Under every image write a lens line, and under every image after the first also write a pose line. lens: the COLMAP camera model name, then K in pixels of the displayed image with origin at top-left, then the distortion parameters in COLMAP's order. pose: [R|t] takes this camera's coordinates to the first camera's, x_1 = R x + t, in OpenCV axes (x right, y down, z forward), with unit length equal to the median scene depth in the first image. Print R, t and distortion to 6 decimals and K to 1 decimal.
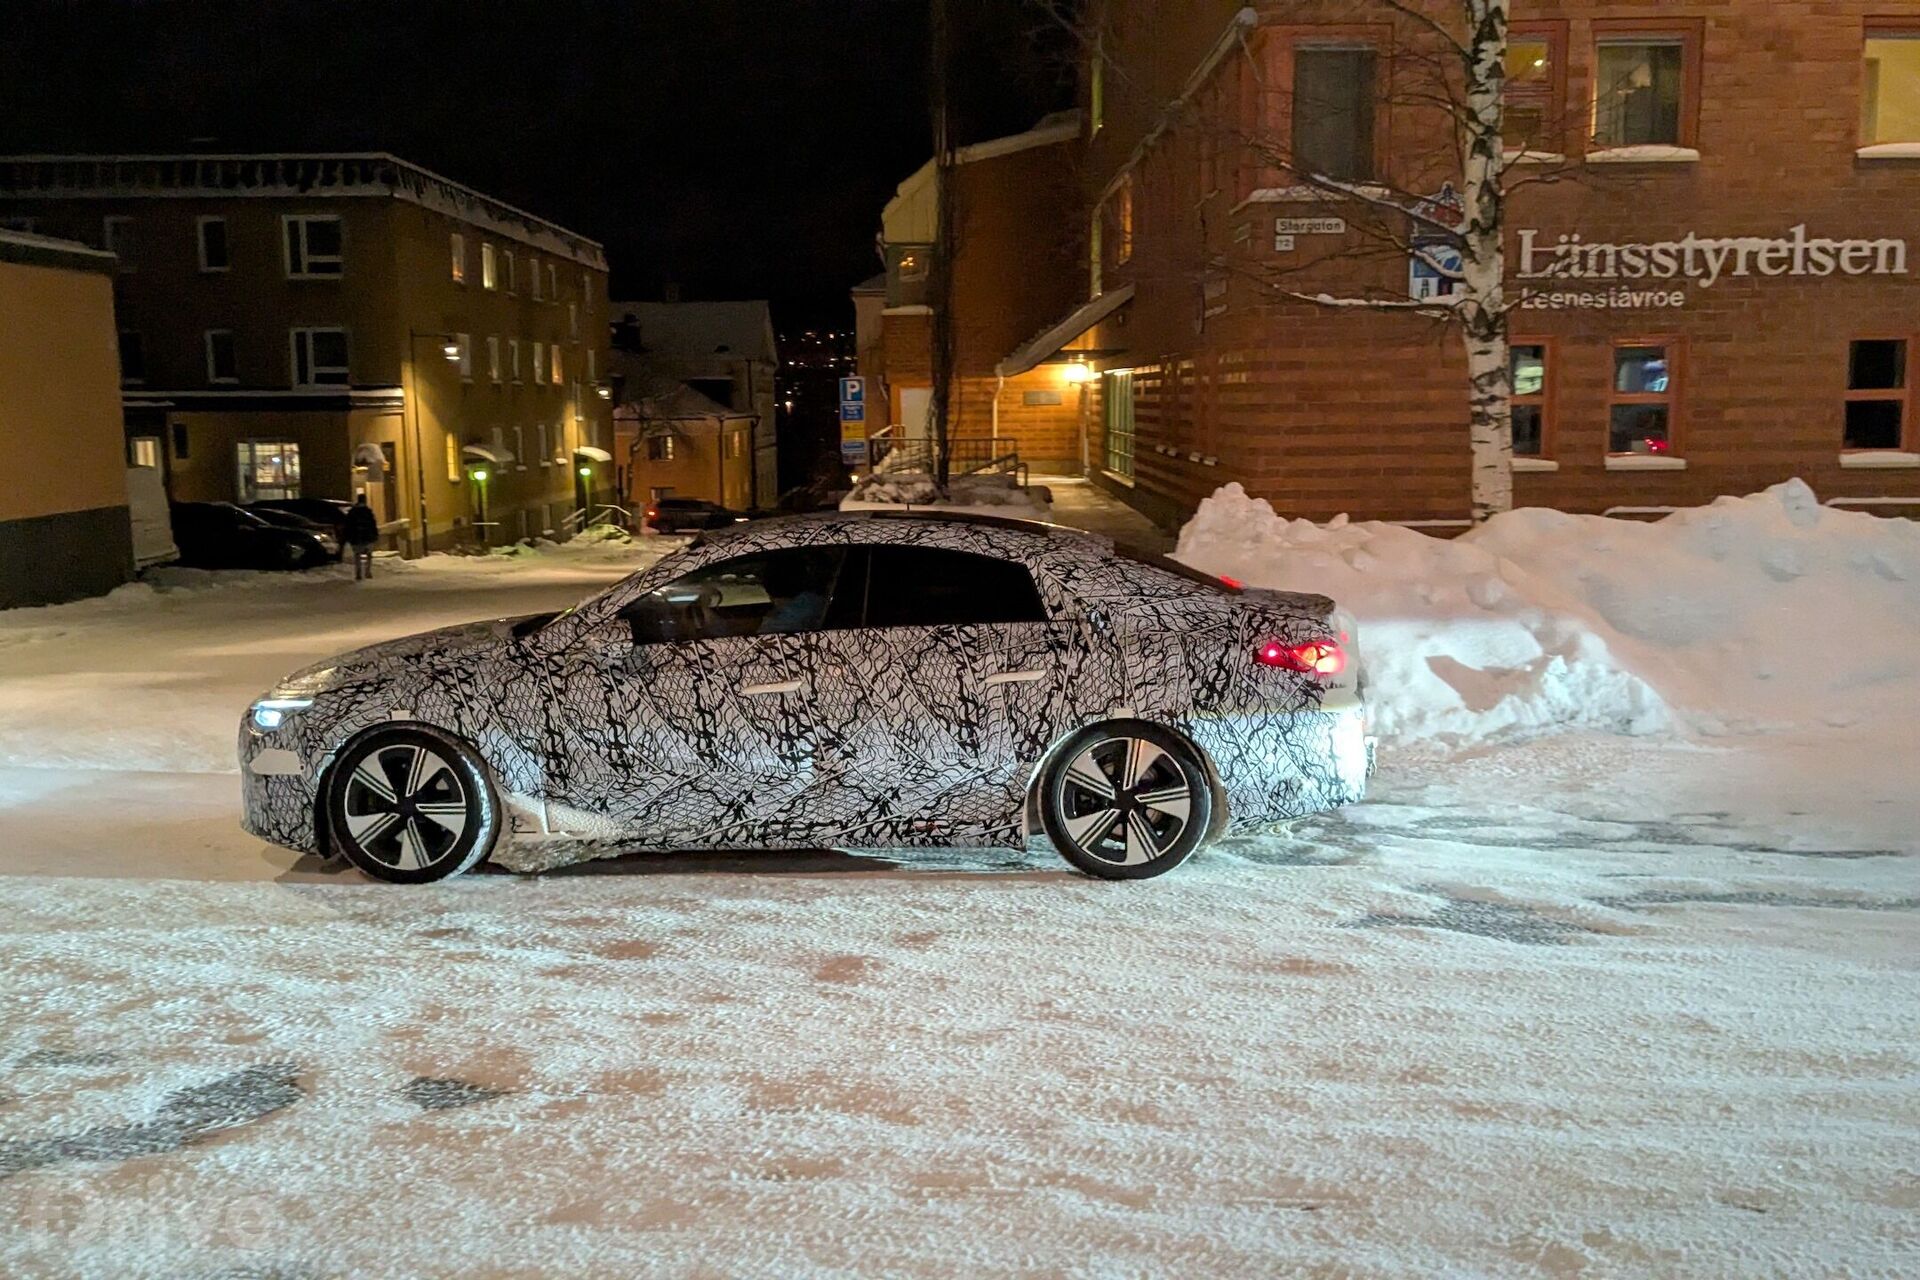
lens RADIAL K [[1787.9, 0, 906.3], [0, 1787.9, 657.9], [0, 0, 1]] dist [0.030217, 0.000000]
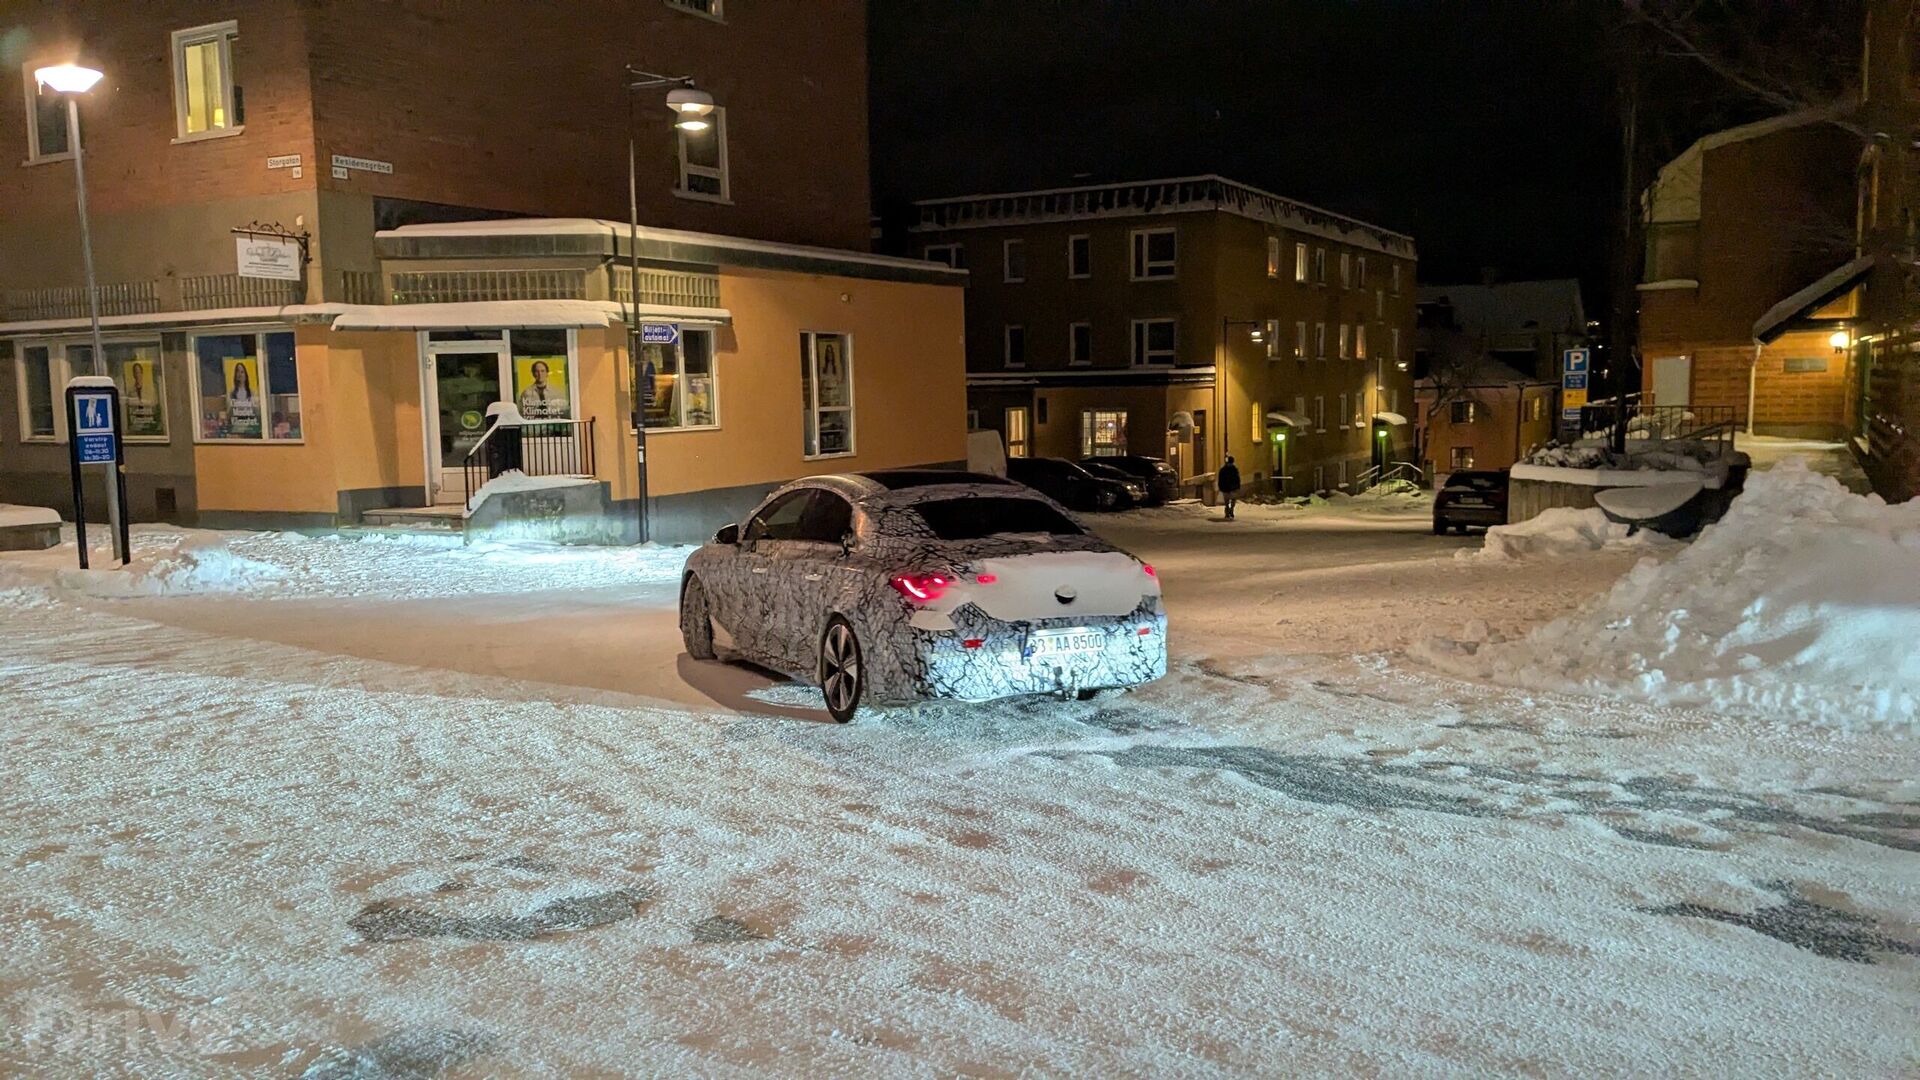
lens RADIAL K [[1507.7, 0, 965.8], [0, 1507.7, 550.4], [0, 0, 1]] dist [0.067194, -0.102366]
pose [[0.891838, 0.041184, -0.450476, 0.107656], [-0.052795, 0.998518, -0.013232, -0.007075], [0.449264, 0.035584, 0.892690, 0.027836]]
